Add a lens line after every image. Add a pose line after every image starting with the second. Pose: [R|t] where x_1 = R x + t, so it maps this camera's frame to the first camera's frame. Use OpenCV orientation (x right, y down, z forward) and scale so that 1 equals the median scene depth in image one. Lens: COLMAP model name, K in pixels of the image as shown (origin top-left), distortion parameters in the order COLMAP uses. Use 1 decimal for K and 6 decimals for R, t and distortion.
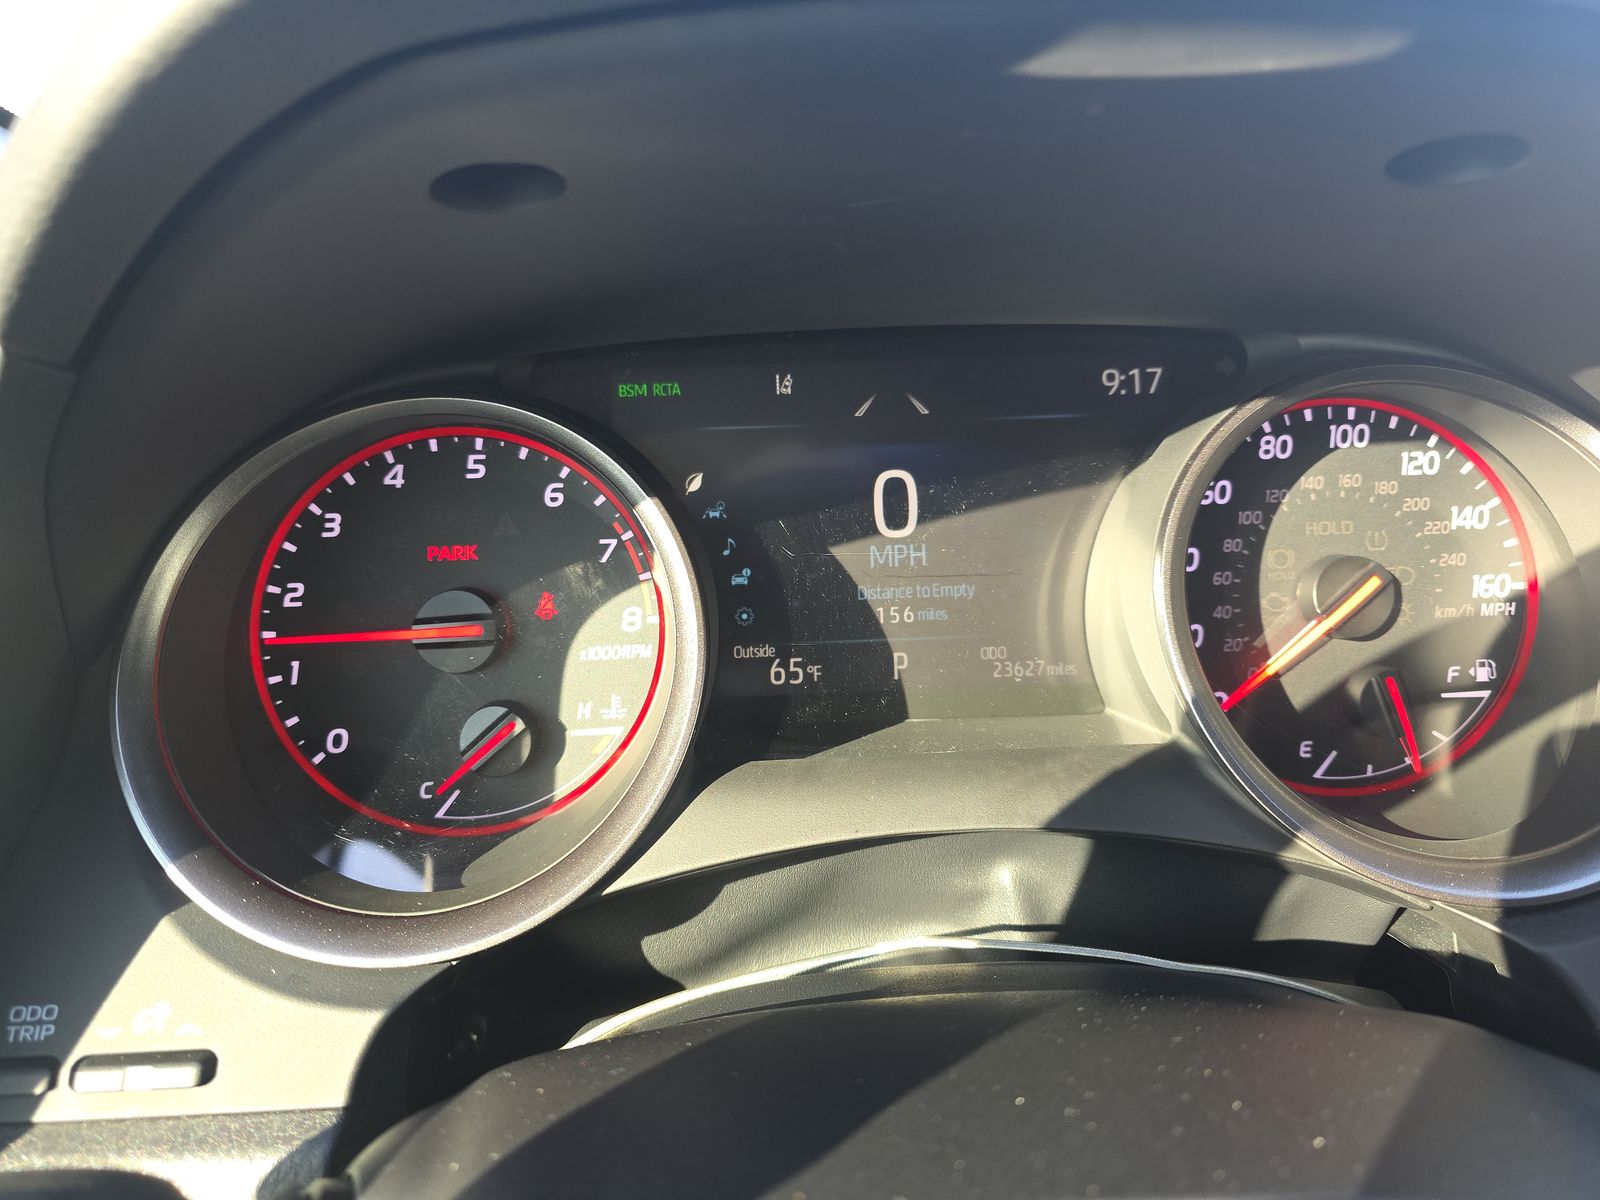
lens RADIAL K [[1083.5, 0, 800.0], [0, 1083.5, 600.0], [0, 0, 1]] dist [0.025589, -0.001297]
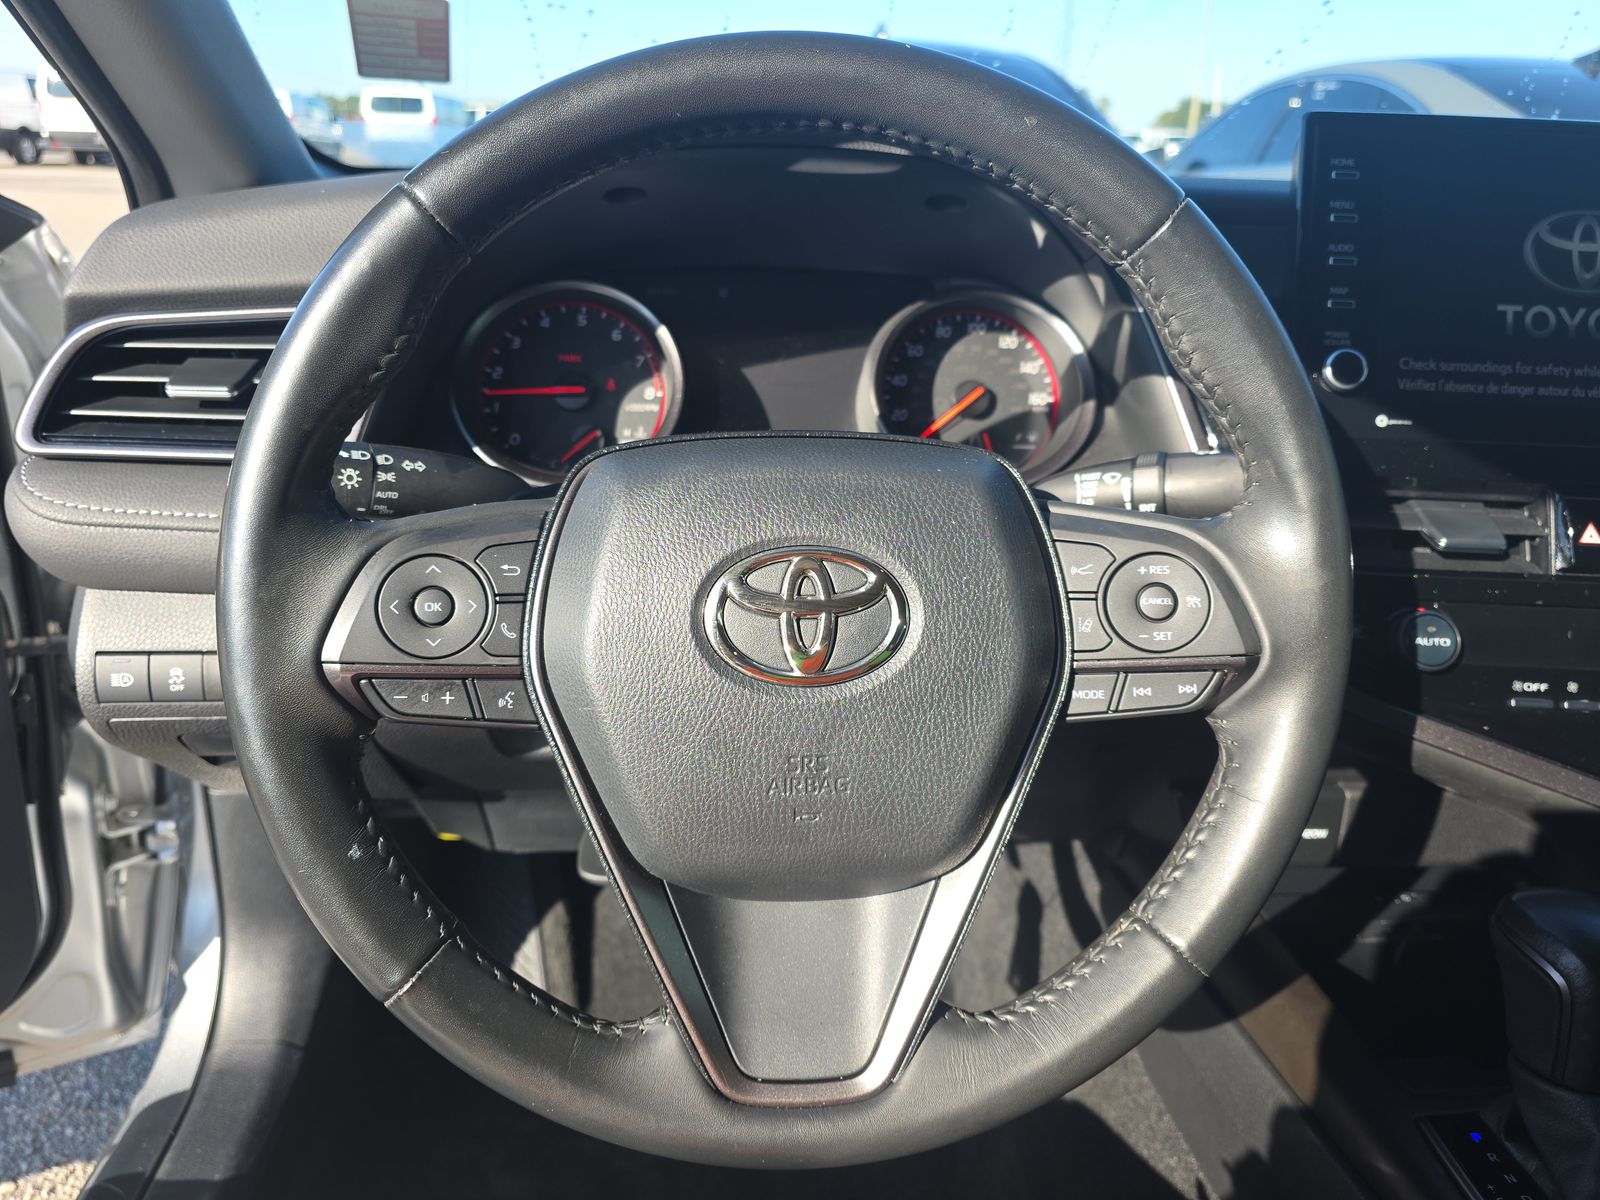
lens RADIAL K [[1093.9, 0, 800.0], [0, 1093.9, 600.0], [0, 0, 1]] dist [0.090825, 0.000000]
pose [[0.998666, 0.041073, 0.031305, 0.098908], [-0.040214, 0.998810, -0.027610, 0.490187], [-0.032402, 0.026314, 0.999128, -1.246455]]
